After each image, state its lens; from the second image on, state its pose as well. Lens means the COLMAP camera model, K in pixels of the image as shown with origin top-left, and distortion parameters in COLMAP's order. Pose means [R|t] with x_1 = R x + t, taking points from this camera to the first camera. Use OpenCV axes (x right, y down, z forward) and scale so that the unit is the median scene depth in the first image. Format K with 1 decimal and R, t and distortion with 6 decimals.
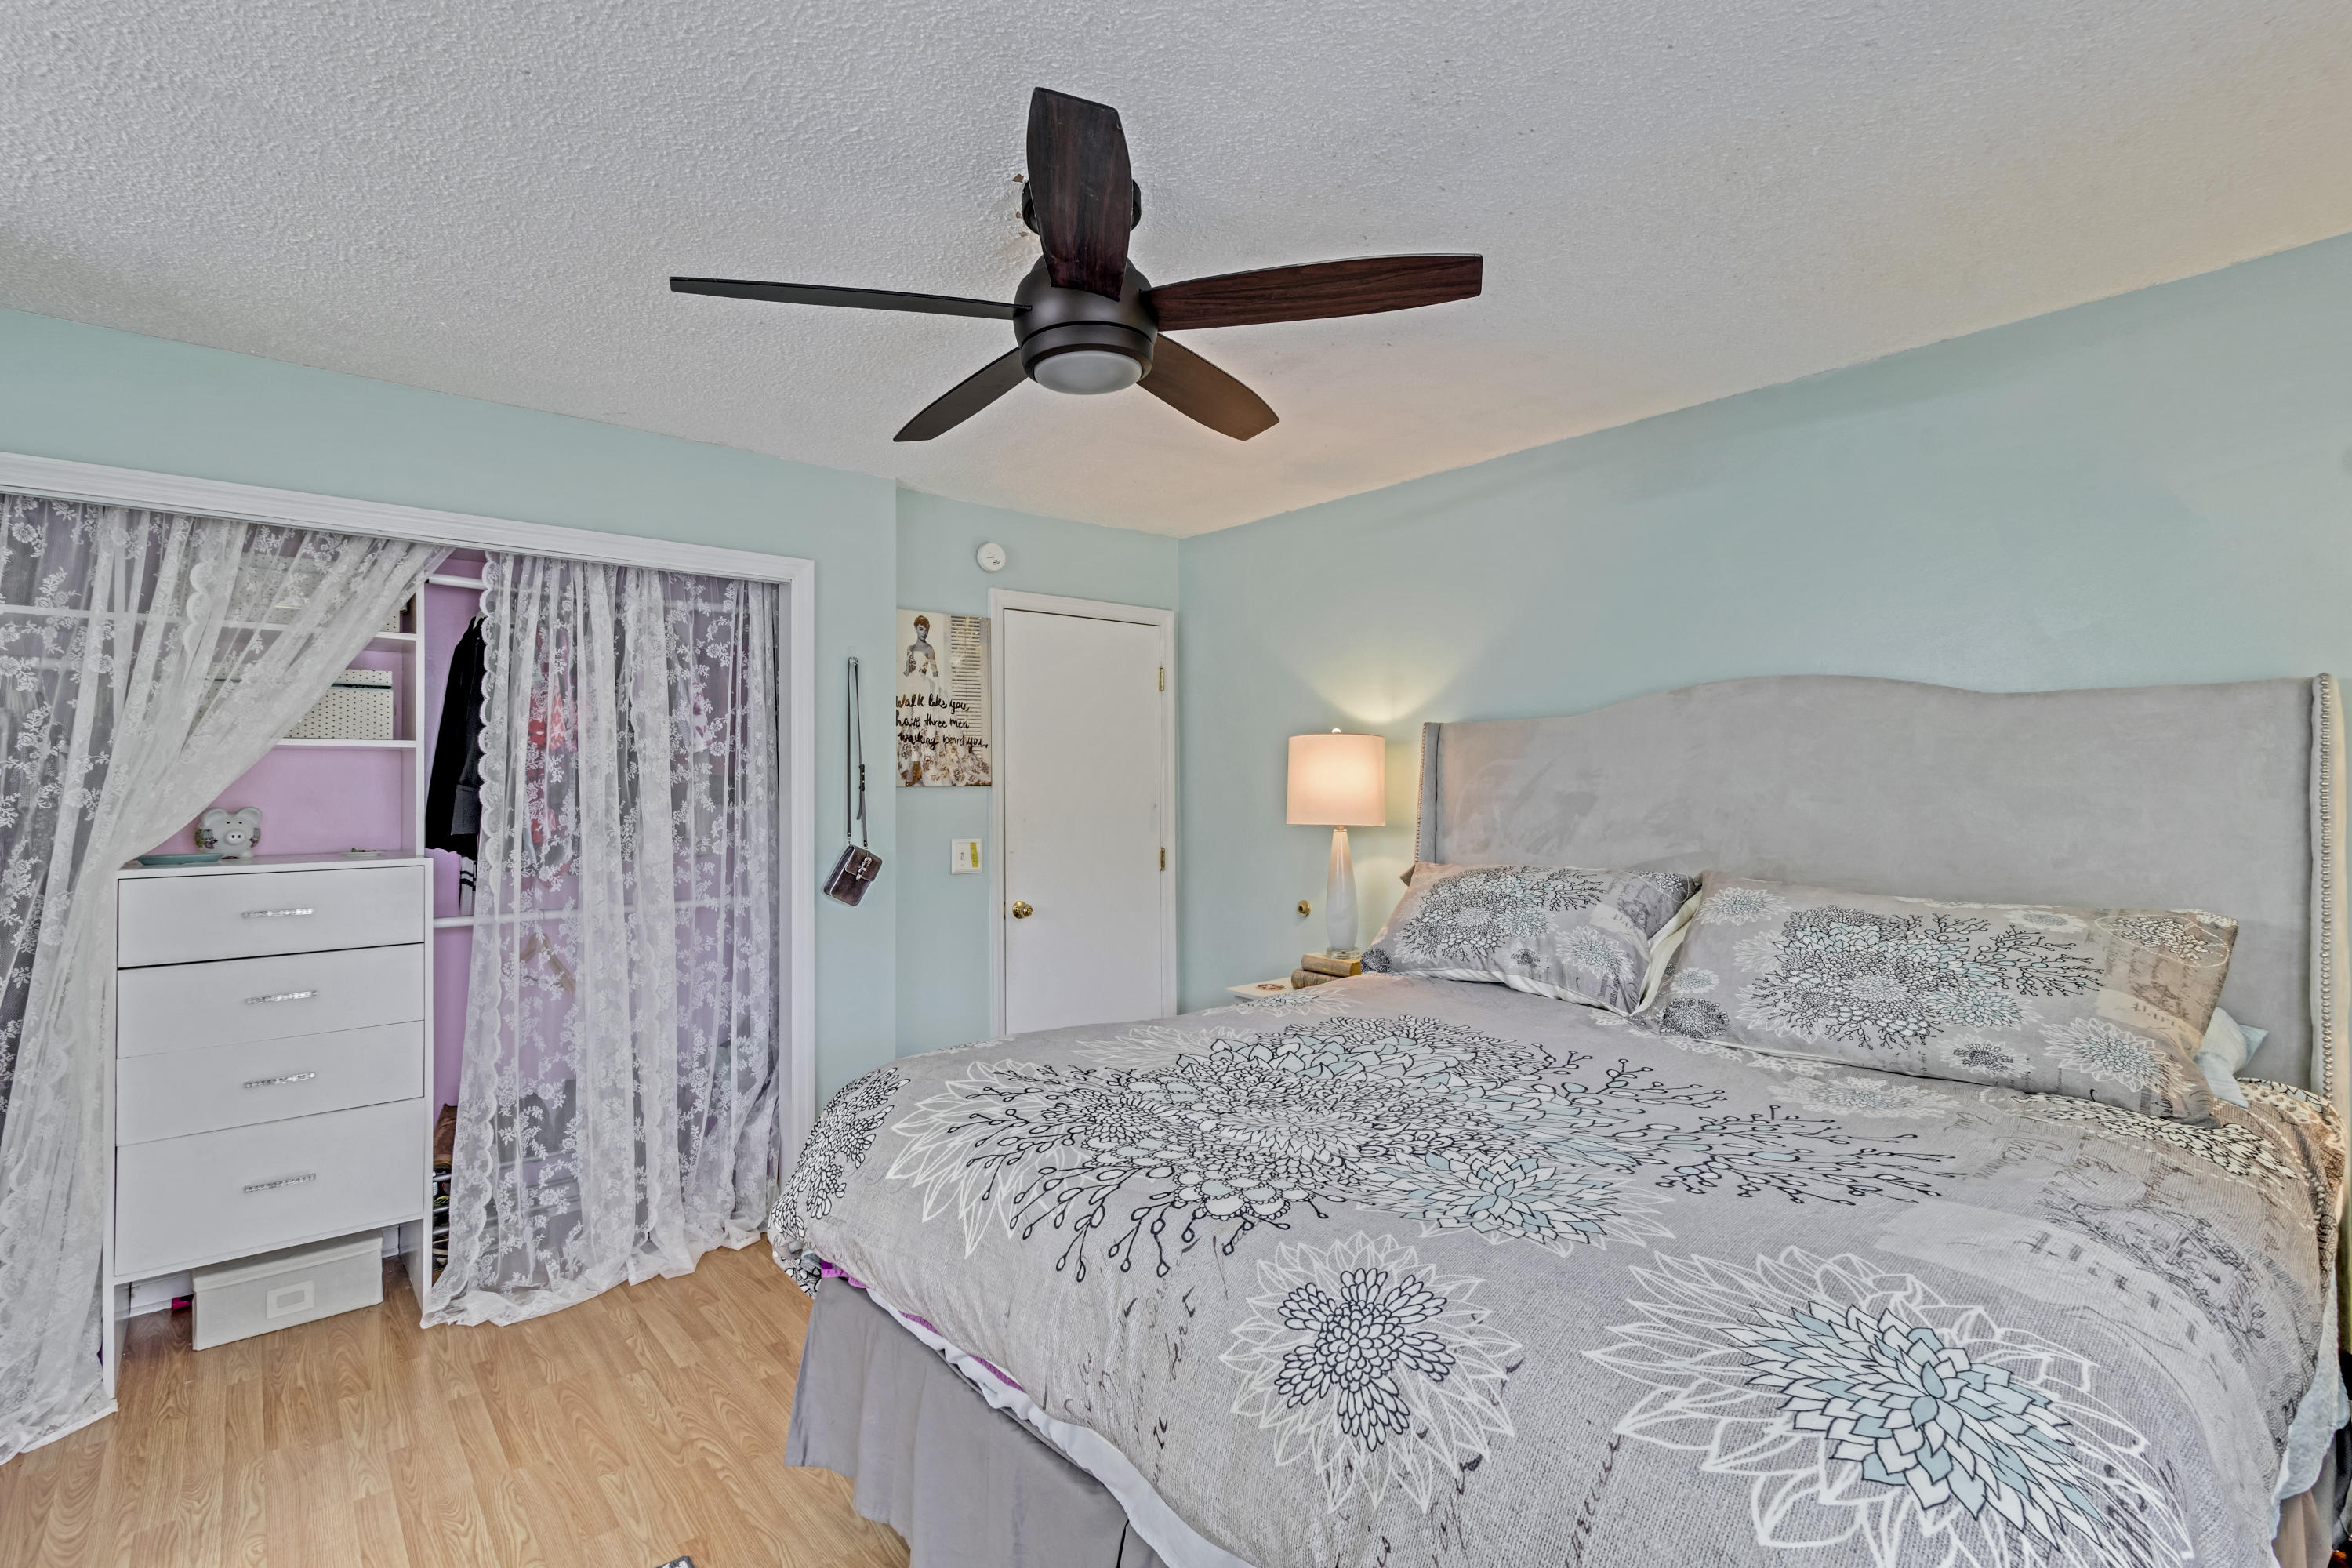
lens RADIAL K [[1087.0, 0, 1158.8], [0, 1087.0, 773.9], [0, 0, 1]] dist [0.002882, 0.000392]
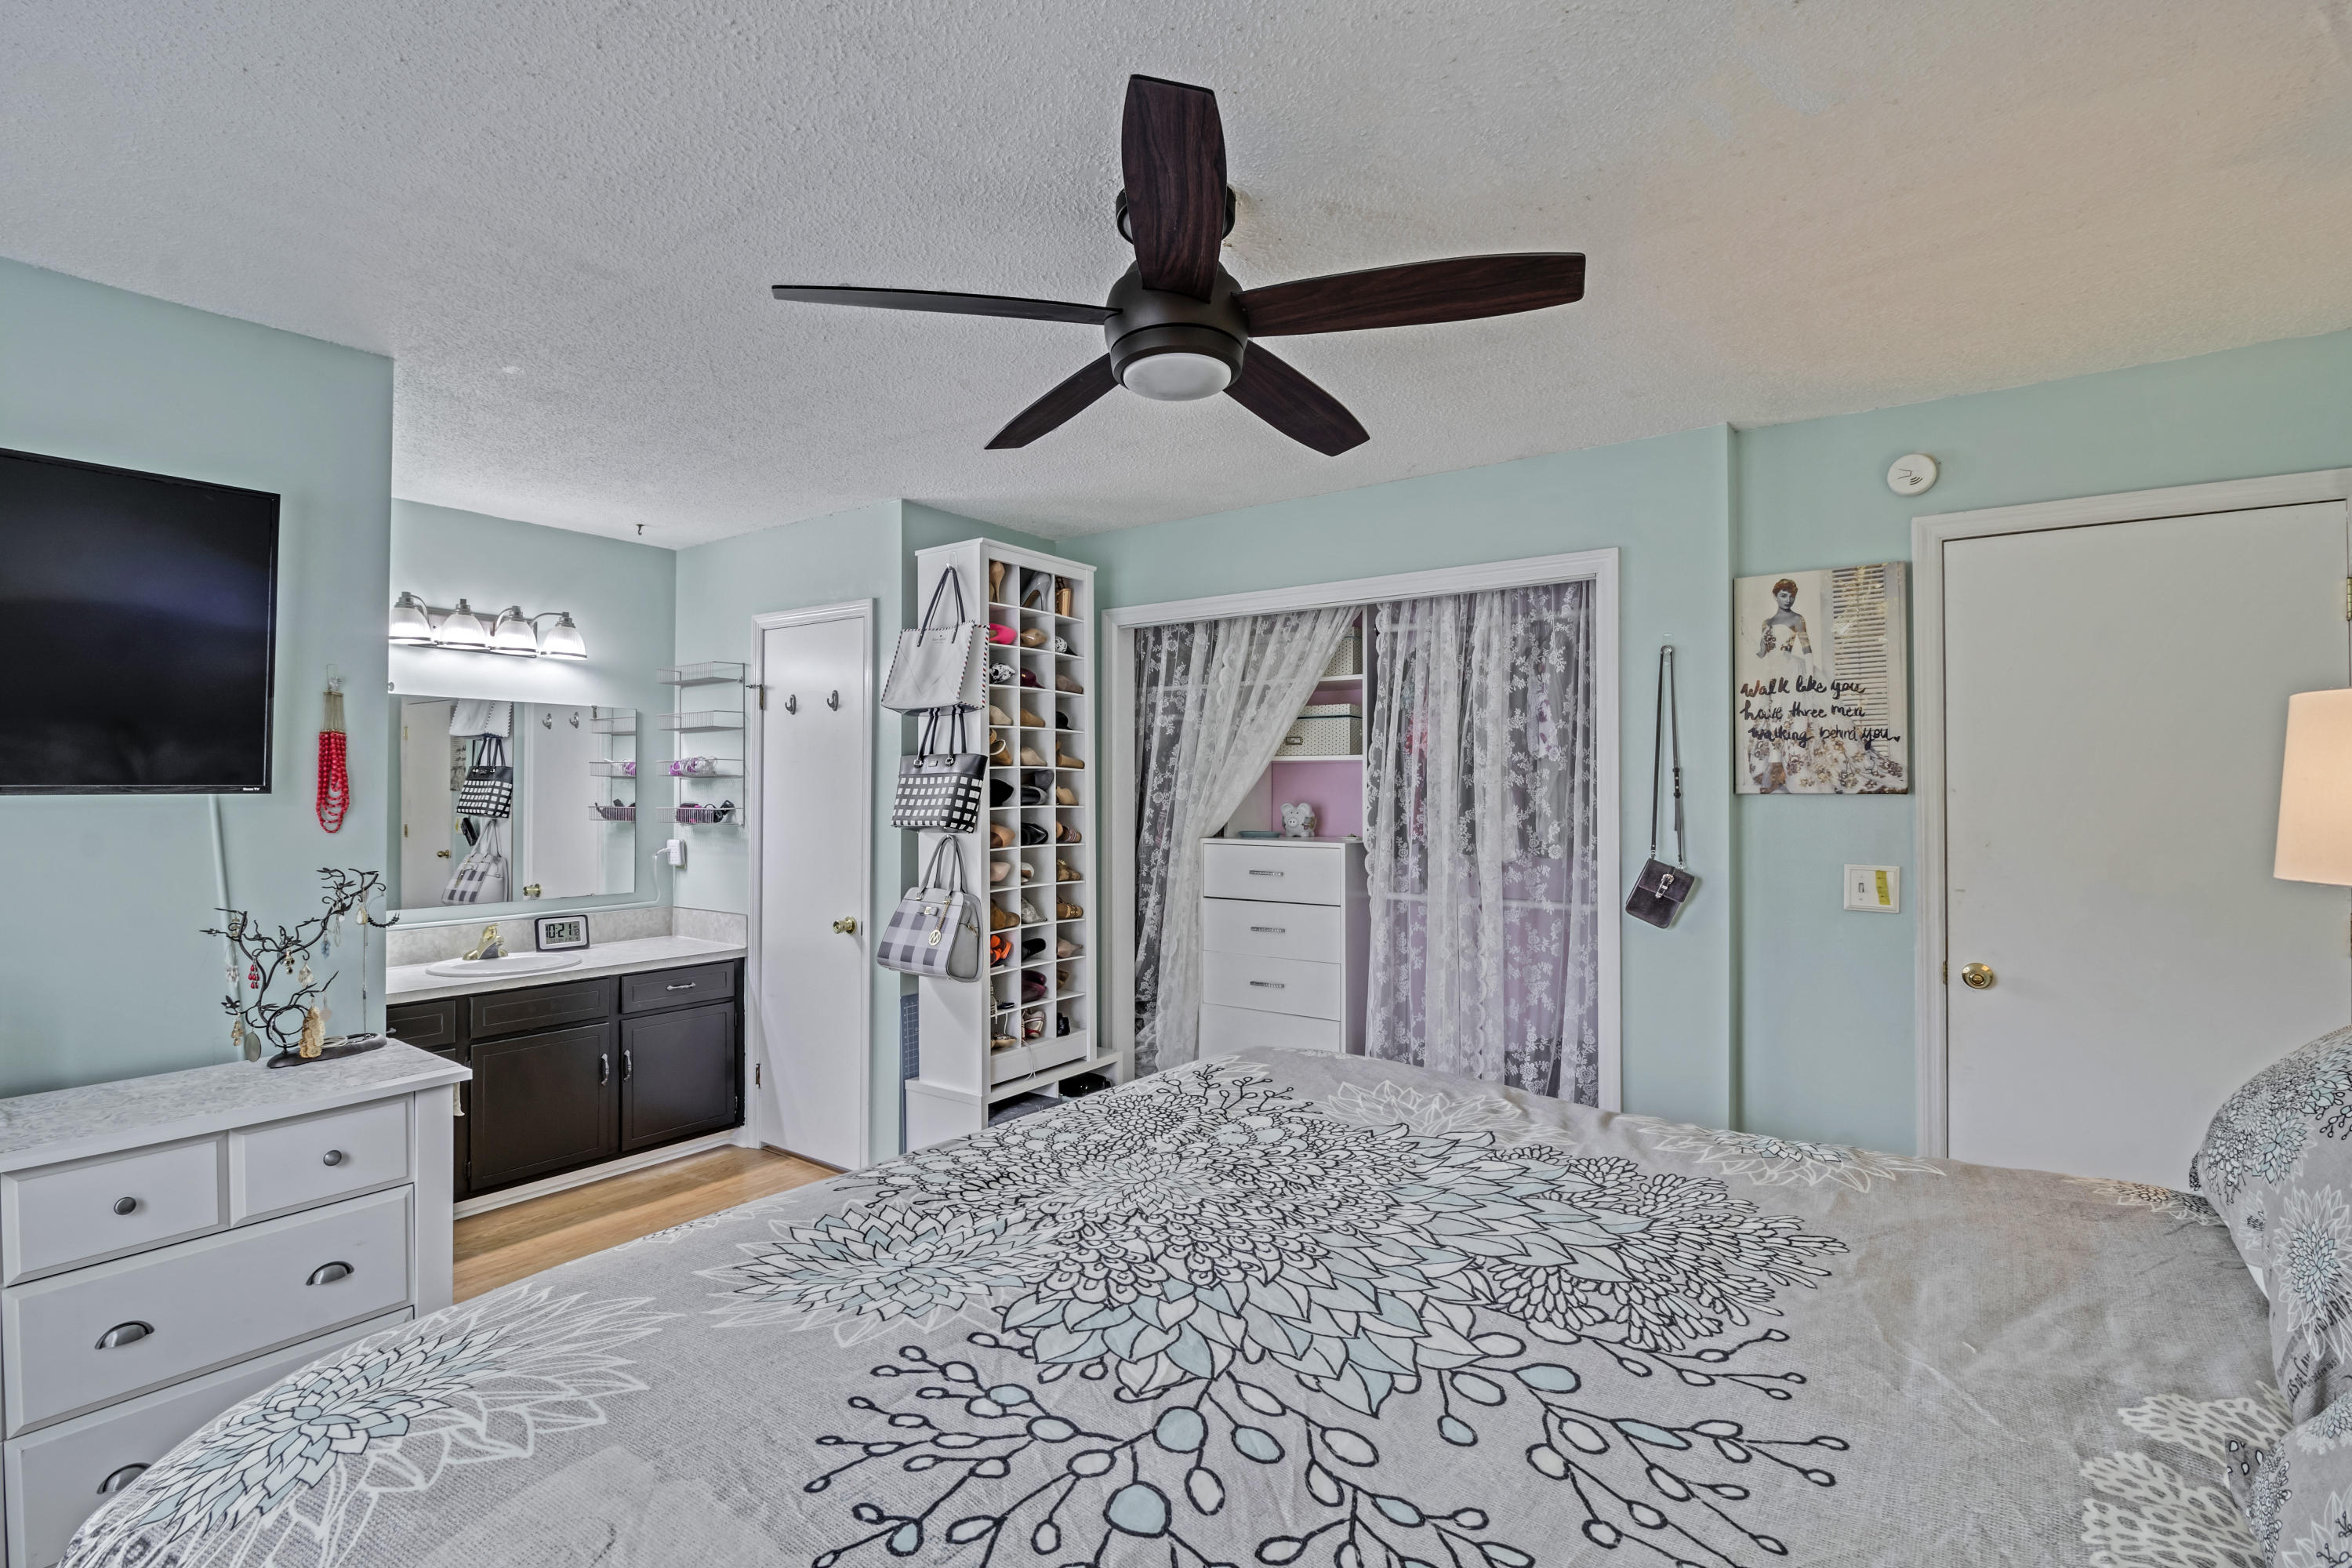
lens RADIAL K [[1099.2, 0, 1176.5], [0, 1099.2, 782.1], [0, 0, 1]] dist [0.002276, -0.012773]
pose [[0.239632, -0.000417, -0.970864, 0.497081], [0.004239, 0.999991, 0.000617, 0.000741], [0.970855, -0.004263, 0.239632, 0.409348]]
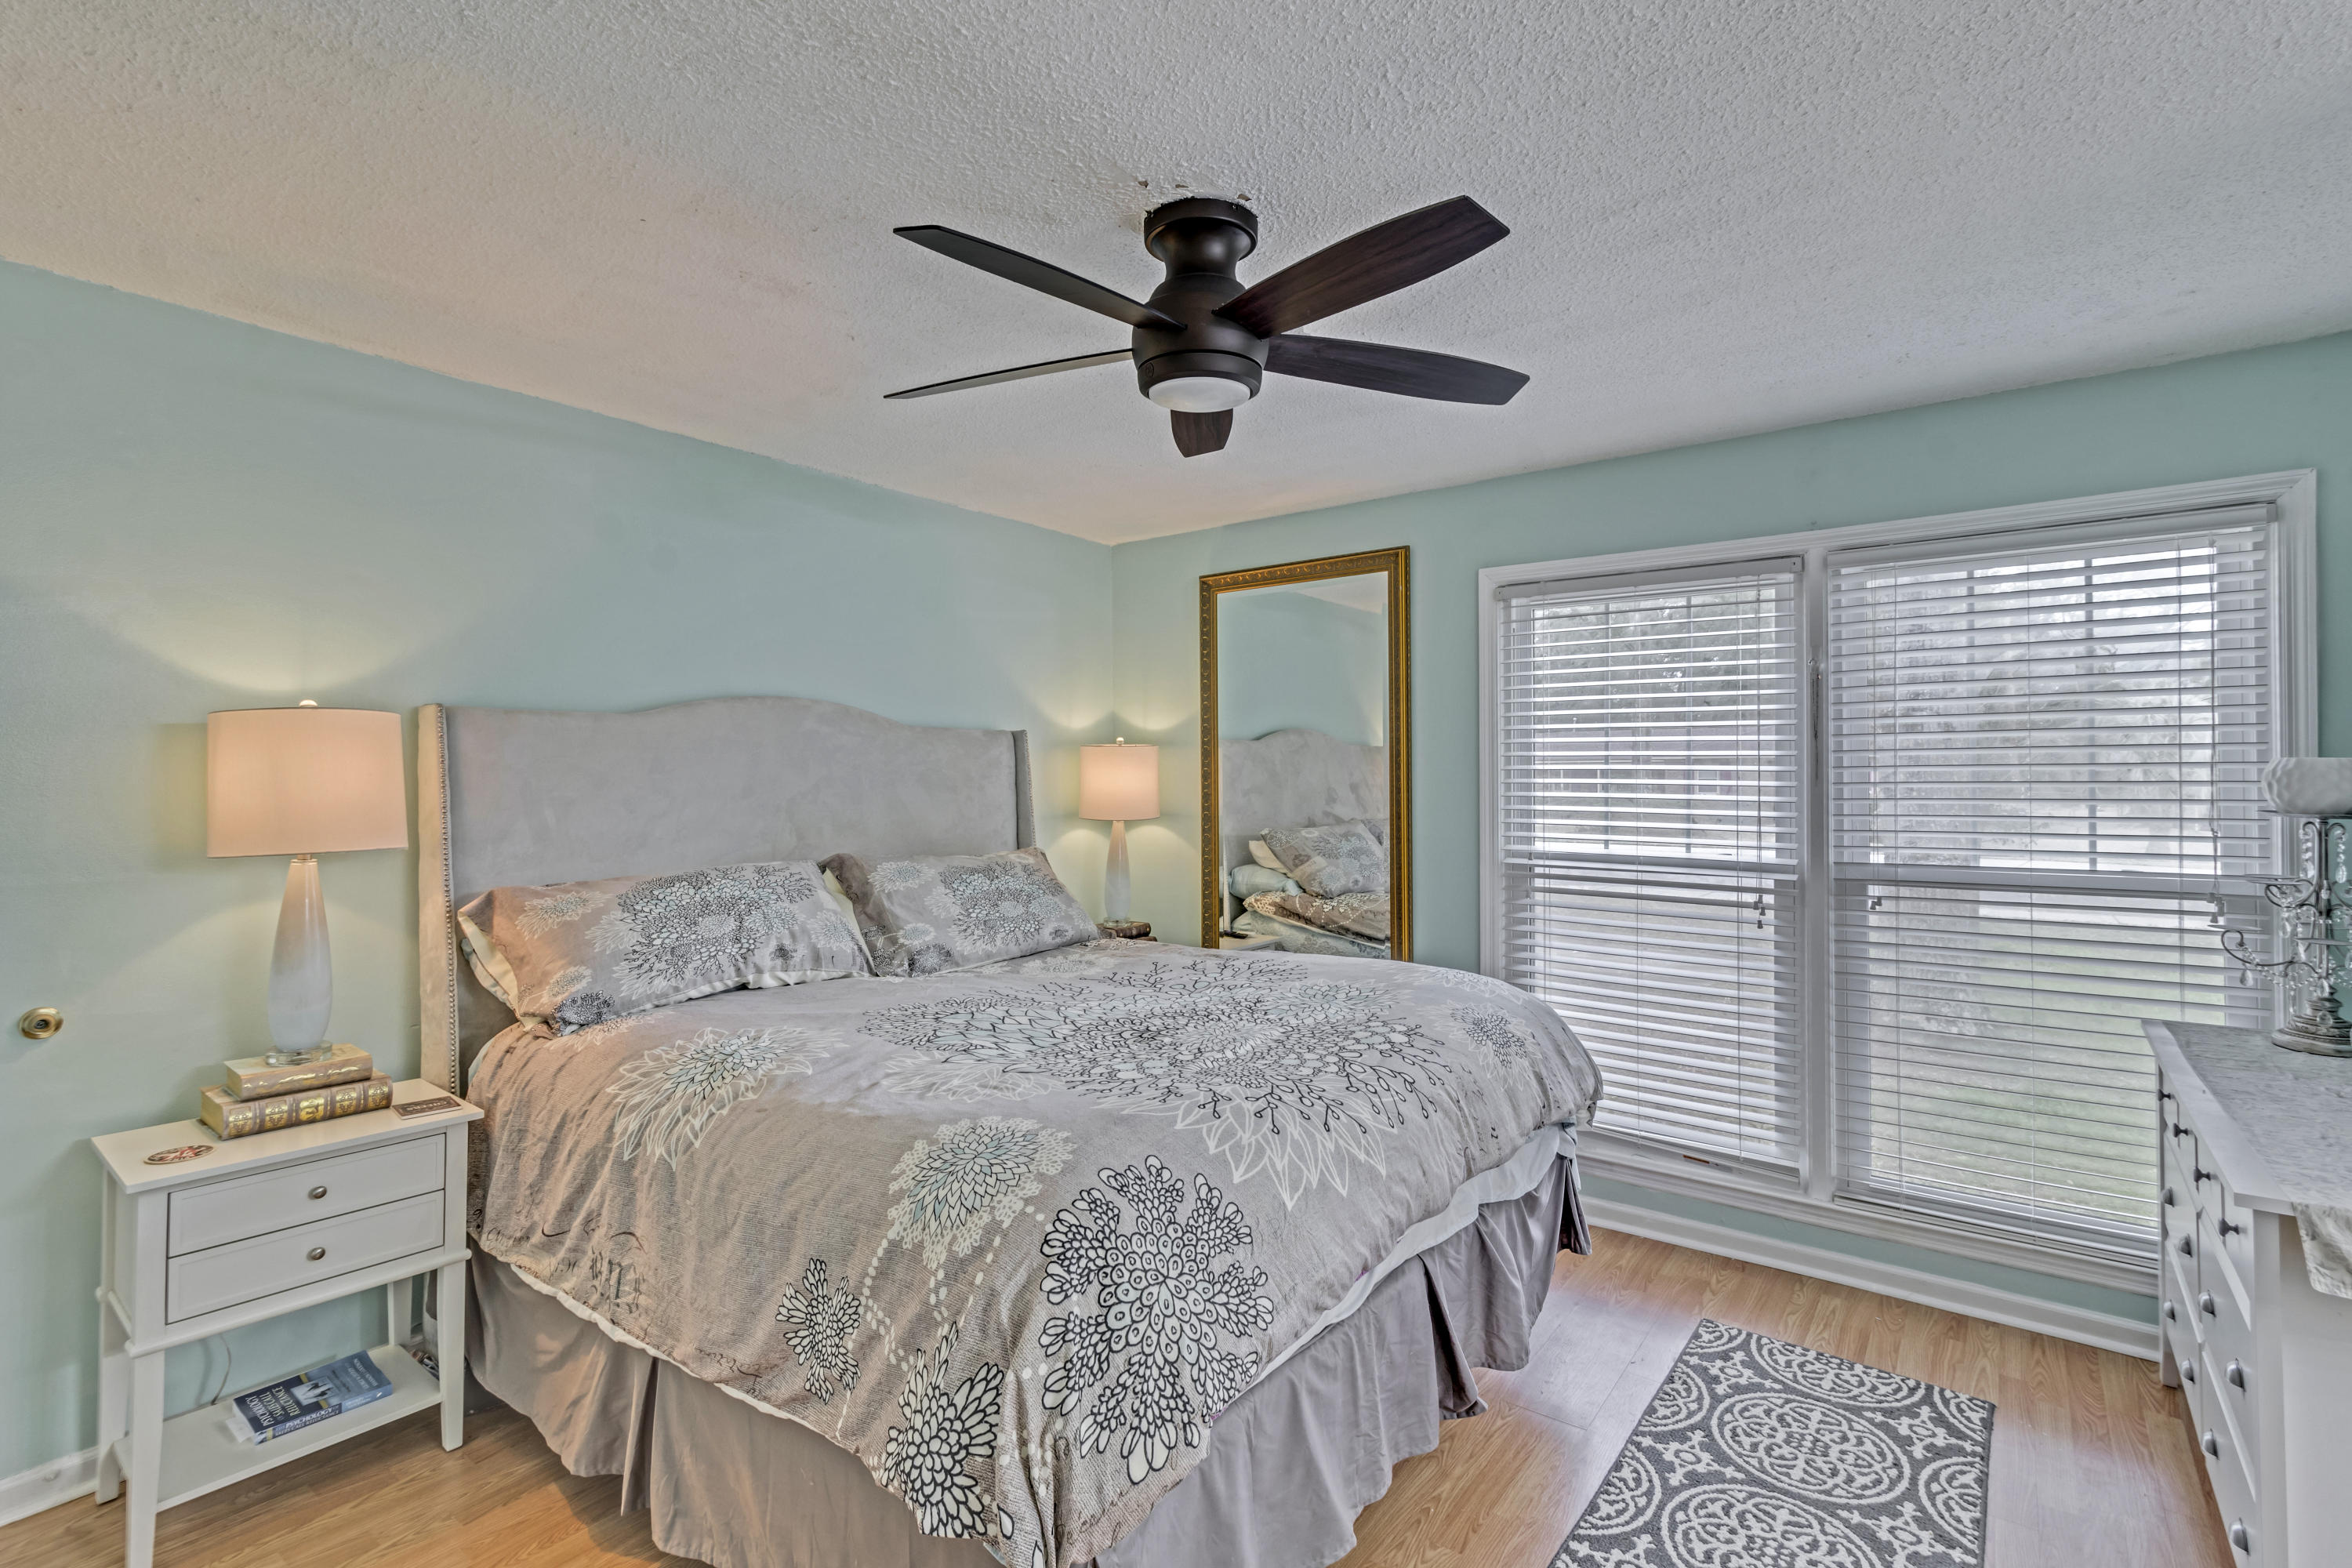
lens RADIAL K [[1092.8, 0, 1162.0], [0, 1092.8, 771.4], [0, 0, 1]] dist [-0.000561, -0.000477]
pose [[-0.203197, 0.008363, 0.979102, -0.594560], [-0.001881, 0.999958, -0.008932, 0.004816], [-0.979136, -0.003657, -0.203173, 0.677581]]
